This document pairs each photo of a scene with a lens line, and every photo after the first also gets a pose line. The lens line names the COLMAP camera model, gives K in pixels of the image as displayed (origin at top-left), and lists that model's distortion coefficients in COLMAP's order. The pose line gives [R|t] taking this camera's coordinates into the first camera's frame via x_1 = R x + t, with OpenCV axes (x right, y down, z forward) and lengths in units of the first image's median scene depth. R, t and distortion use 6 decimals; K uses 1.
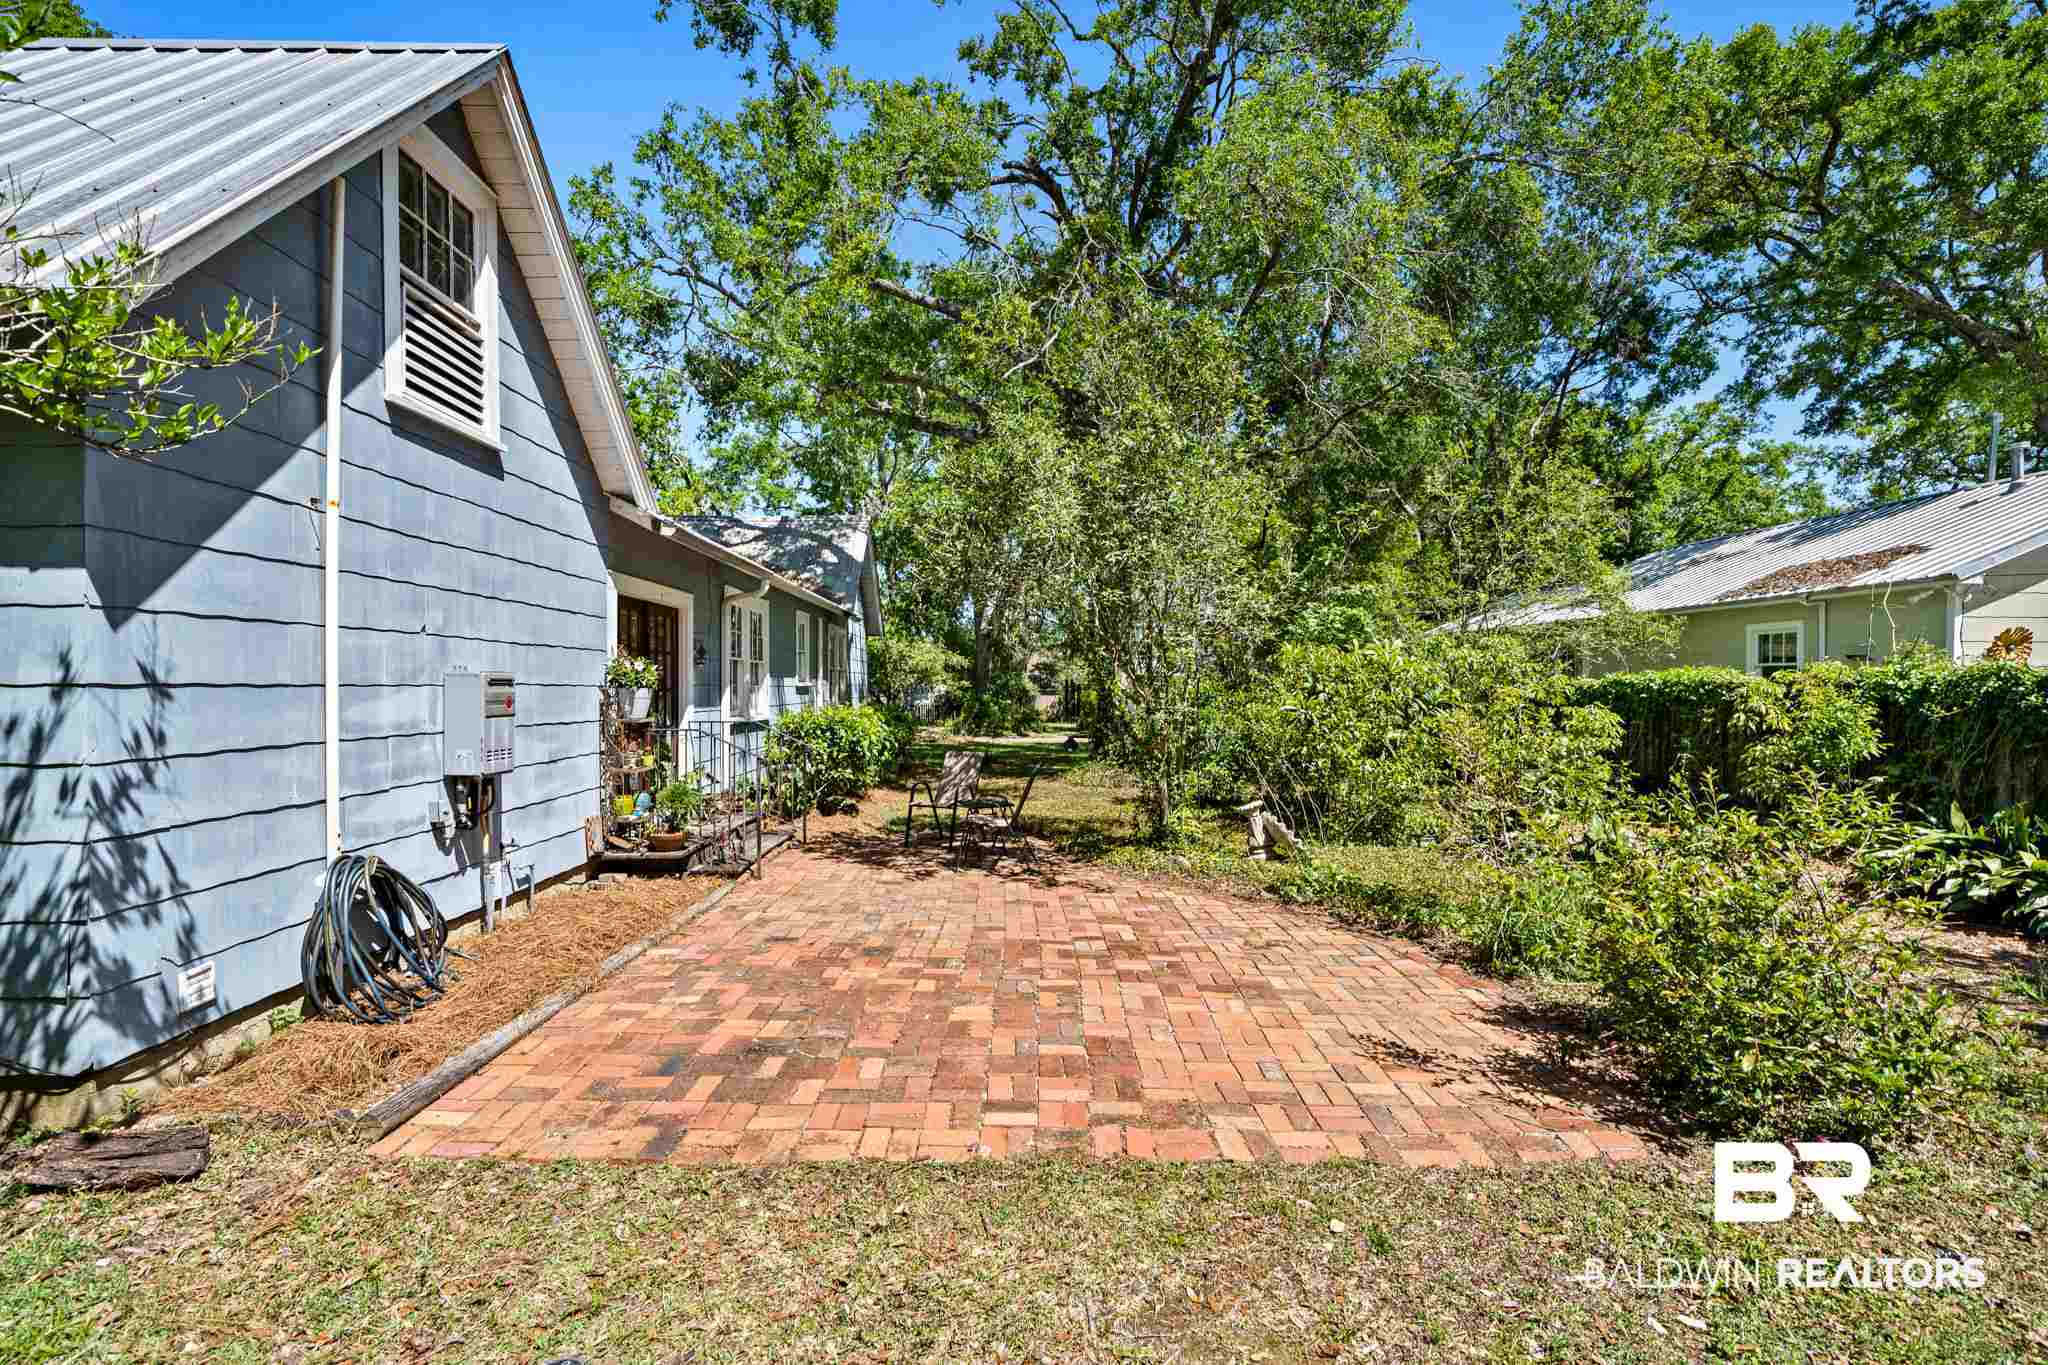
lens RADIAL K [[895.1, 0, 1011.6], [0, 895.1, 705.5], [0, 0, 1]] dist [0.004113, 0.000541]
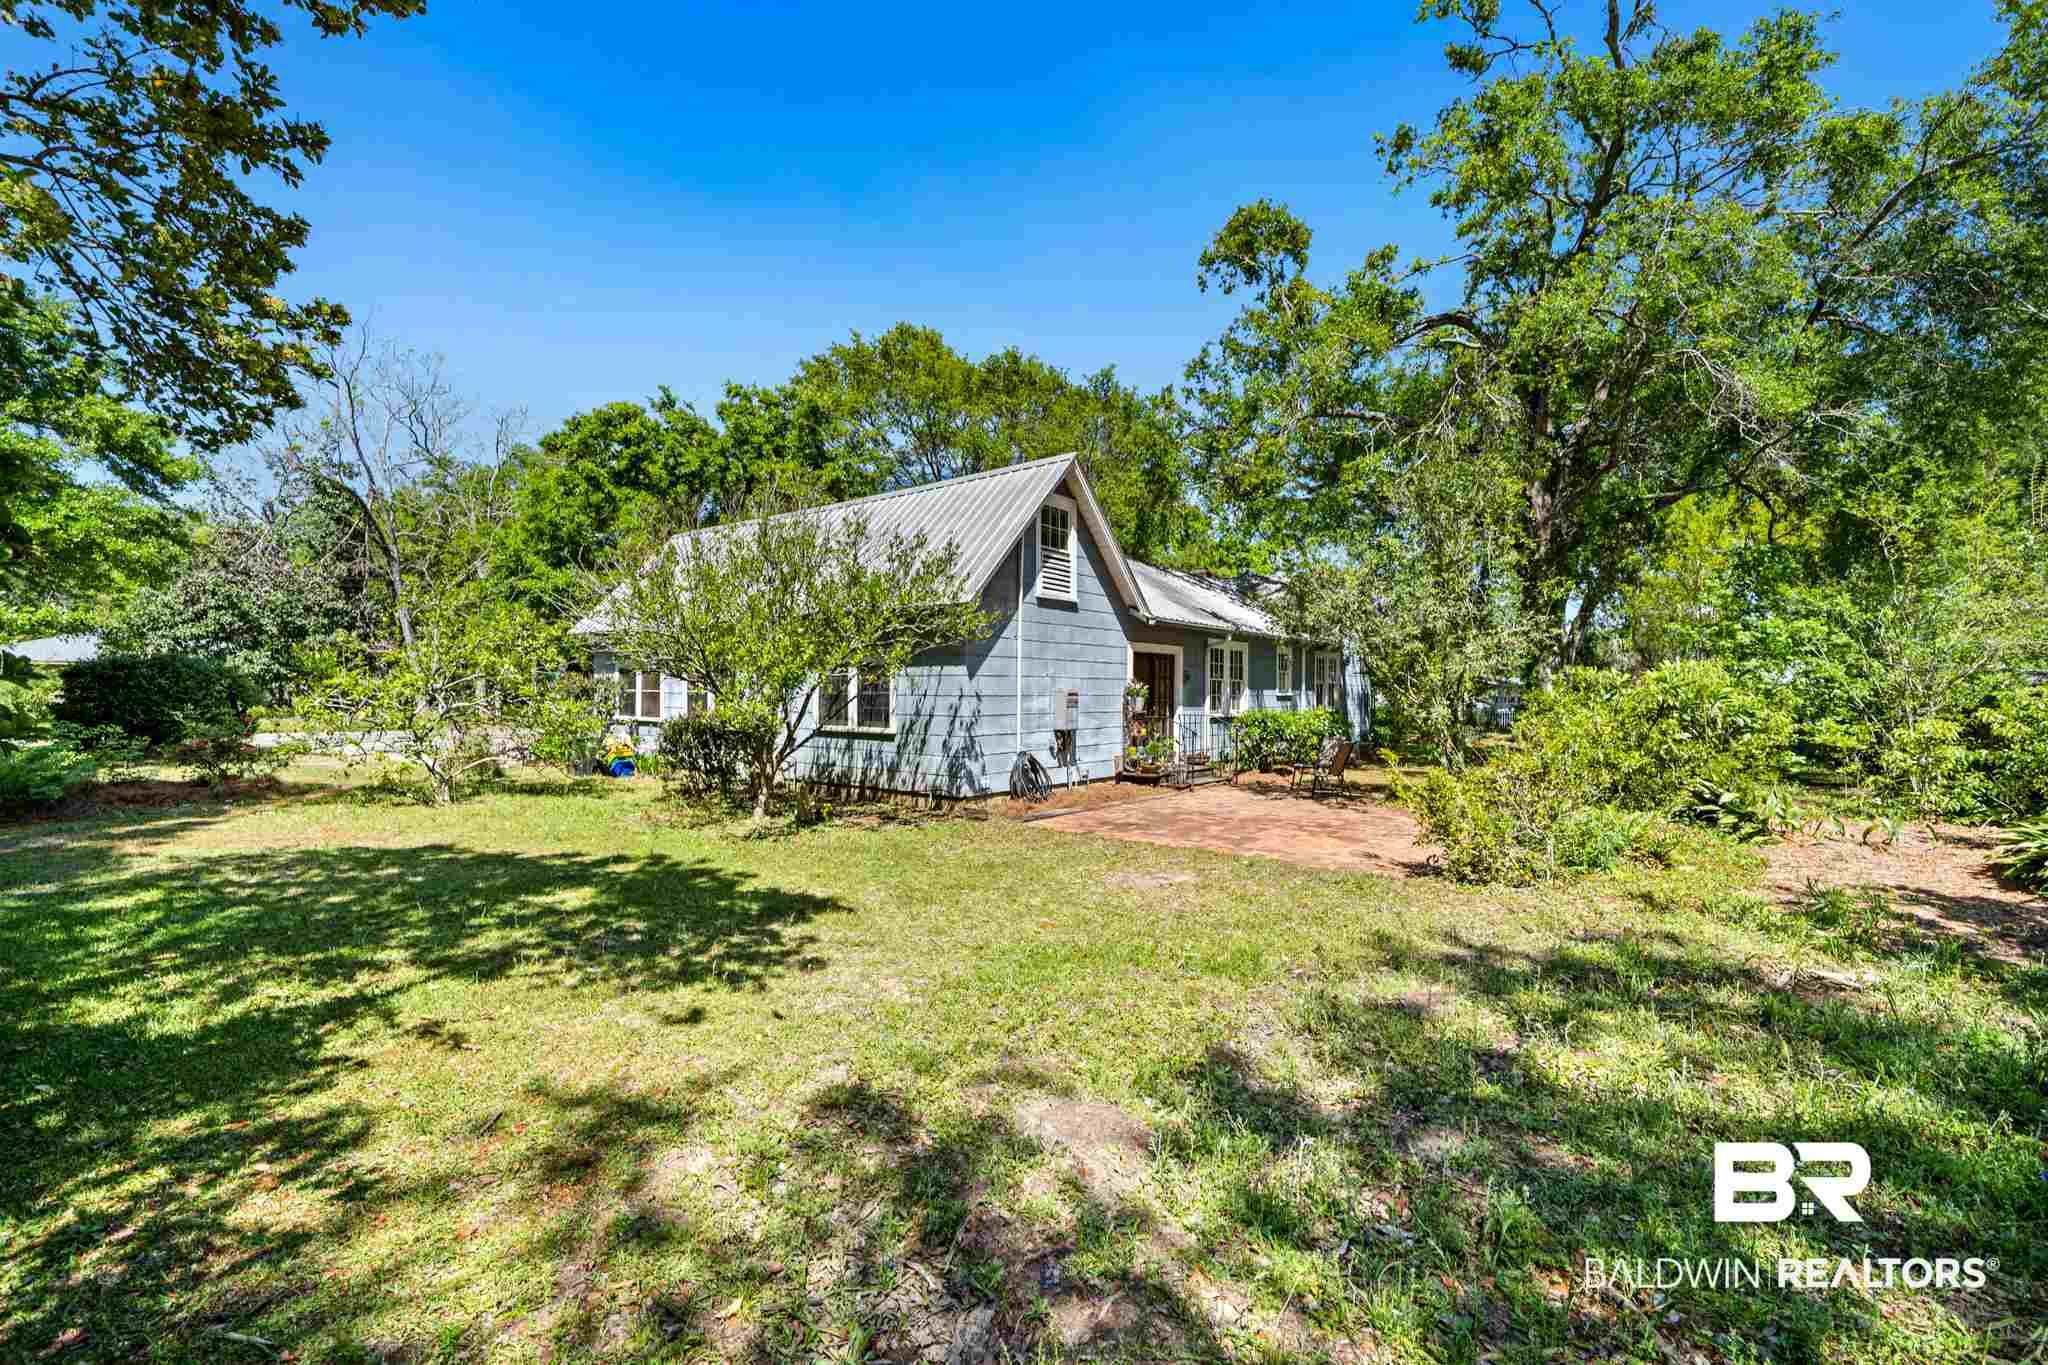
lens RADIAL K [[855.0, 0, 1024.8], [0, 855.0, 688.7], [0, 0, 1]] dist [-0.001344, 0.000211]
pose [[0.773292, -0.004442, -0.634034, 0.850550], [-0.013226, 0.999645, -0.023135, 0.016029], [0.633912, 0.026276, 0.772959, -0.954578]]
